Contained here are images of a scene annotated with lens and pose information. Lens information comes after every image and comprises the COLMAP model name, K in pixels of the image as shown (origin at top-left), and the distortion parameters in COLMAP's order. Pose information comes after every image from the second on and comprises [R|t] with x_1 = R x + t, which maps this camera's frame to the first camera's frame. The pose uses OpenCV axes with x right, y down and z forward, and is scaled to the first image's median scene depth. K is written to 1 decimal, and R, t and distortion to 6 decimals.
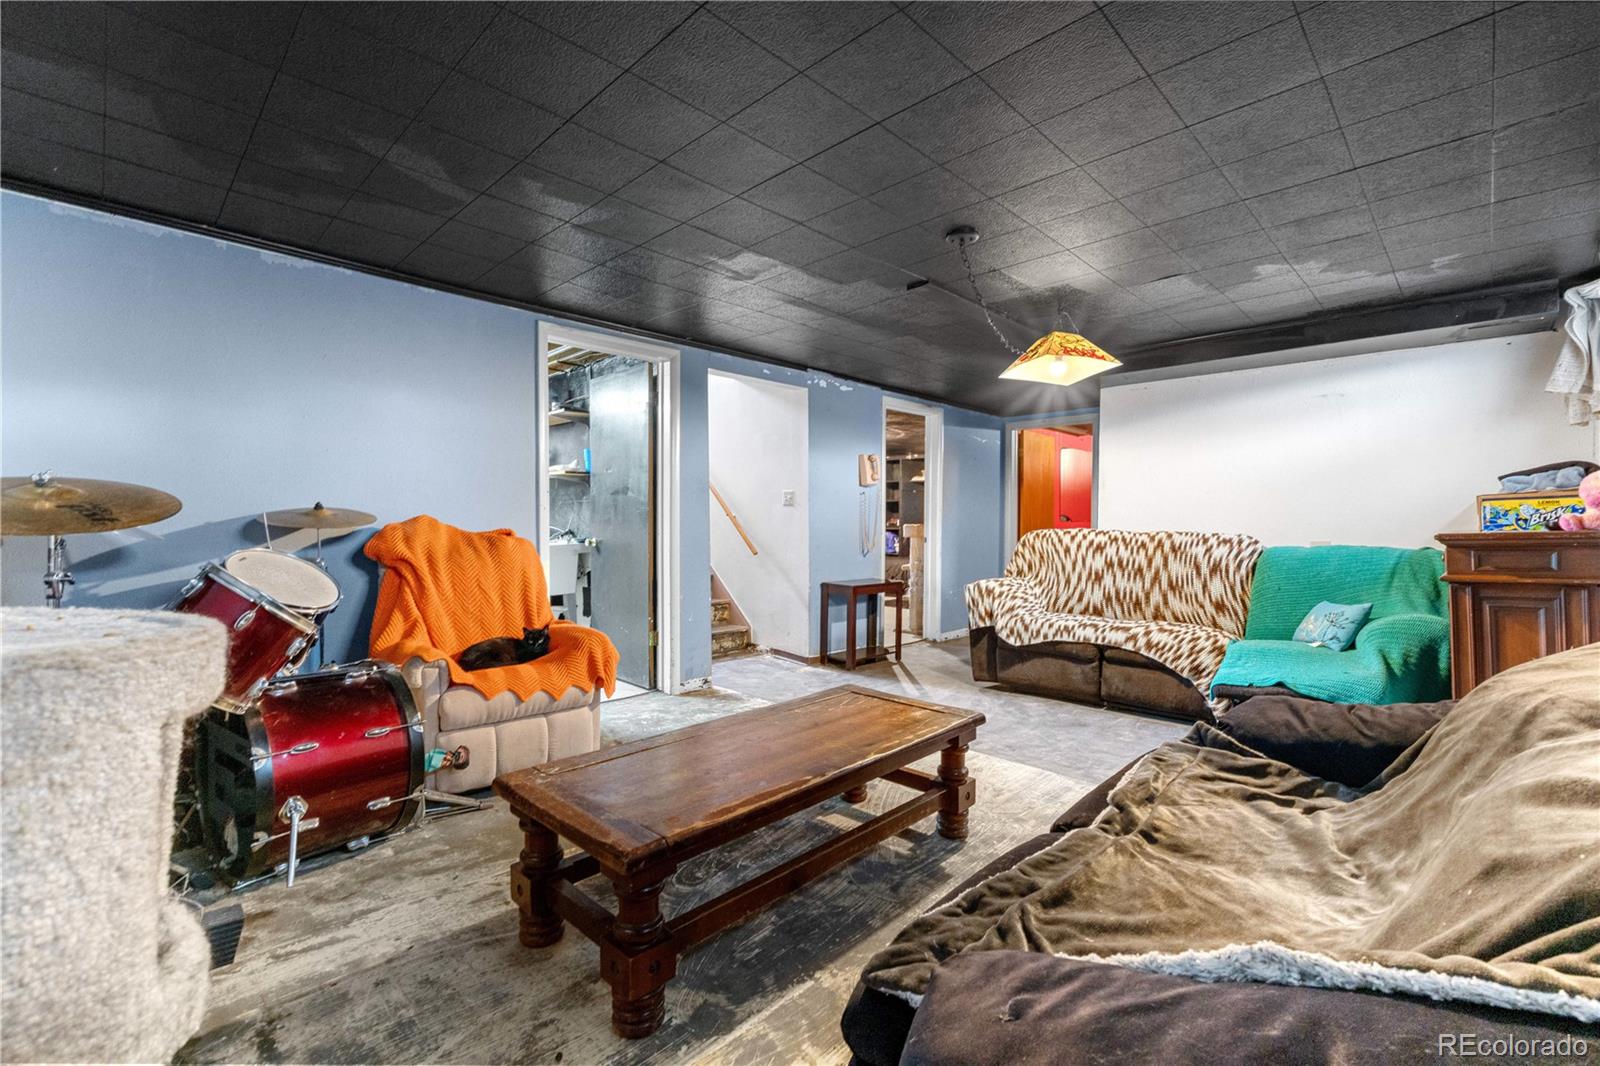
lens RADIAL K [[701.7, 0, 800.9], [0, 701.7, 512.2], [0, 0, 1]] dist [-0.002610, 0.000152]
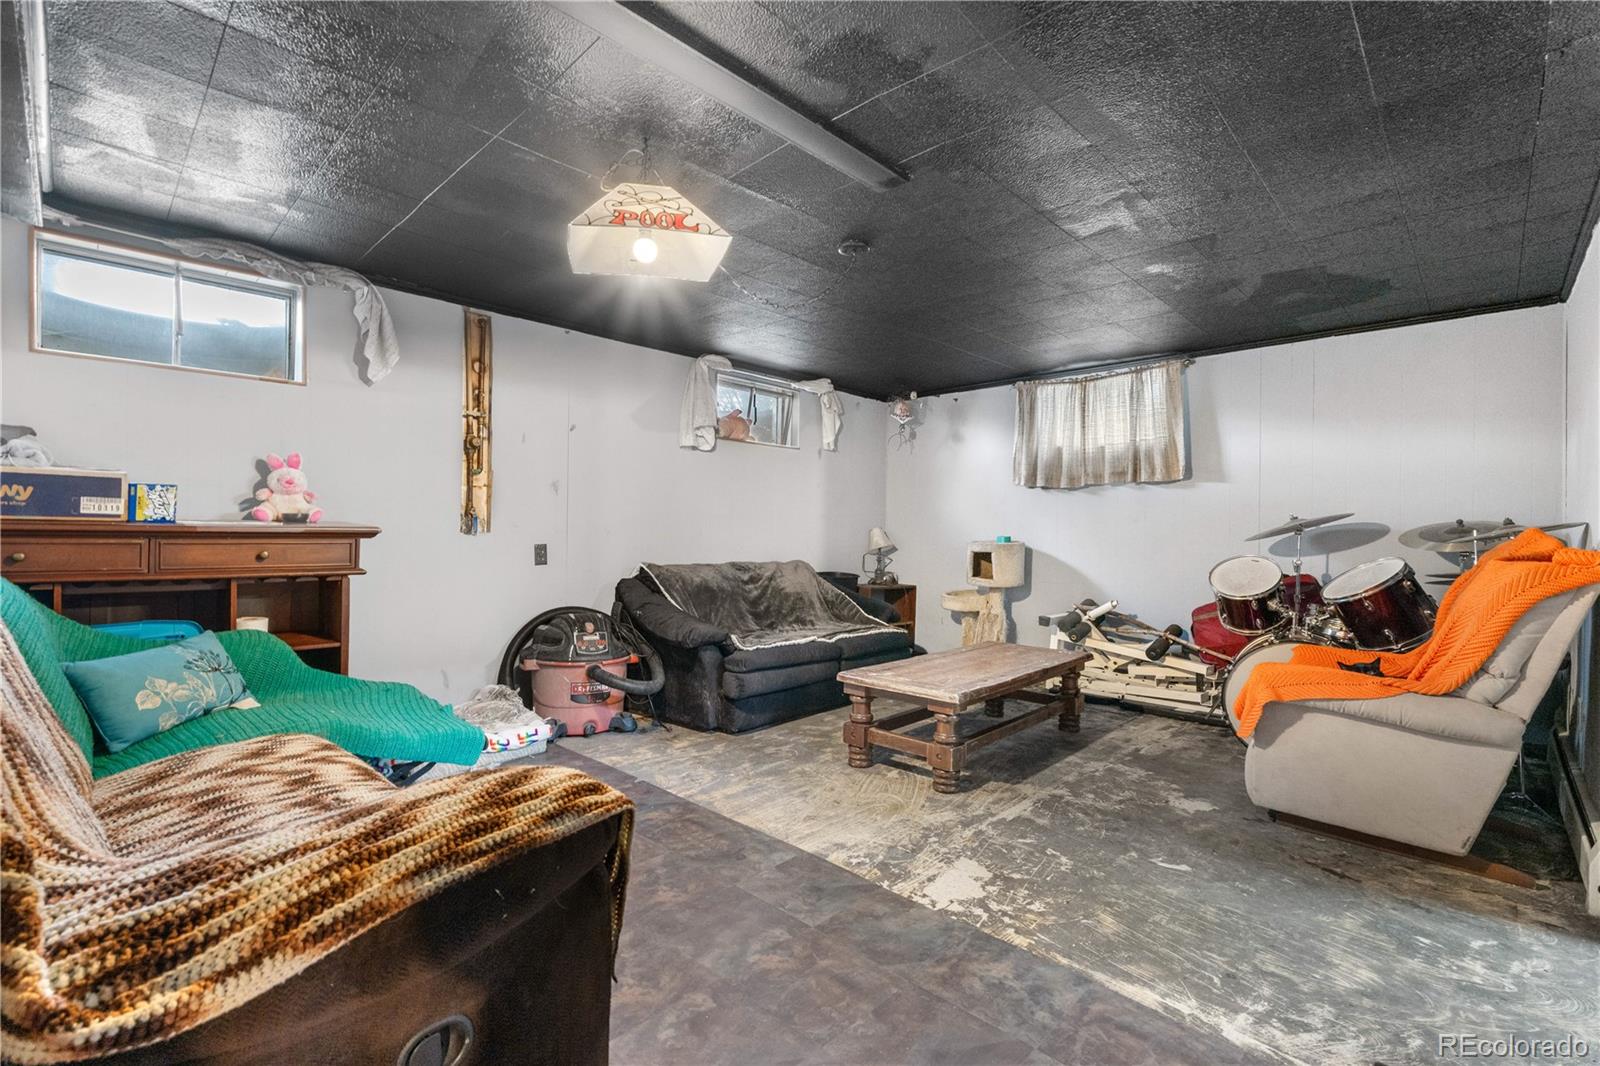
lens RADIAL K [[710.1, 0, 798.9], [0, 710.1, 555.5], [0, 0, 1]] dist [0.000573, 0.000342]
pose [[-0.999990, -0.001773, -0.004123, 0.283035], [-0.001834, 0.999888, 0.014856, 0.023682], [0.004096, 0.014864, -0.999881, 1.883170]]
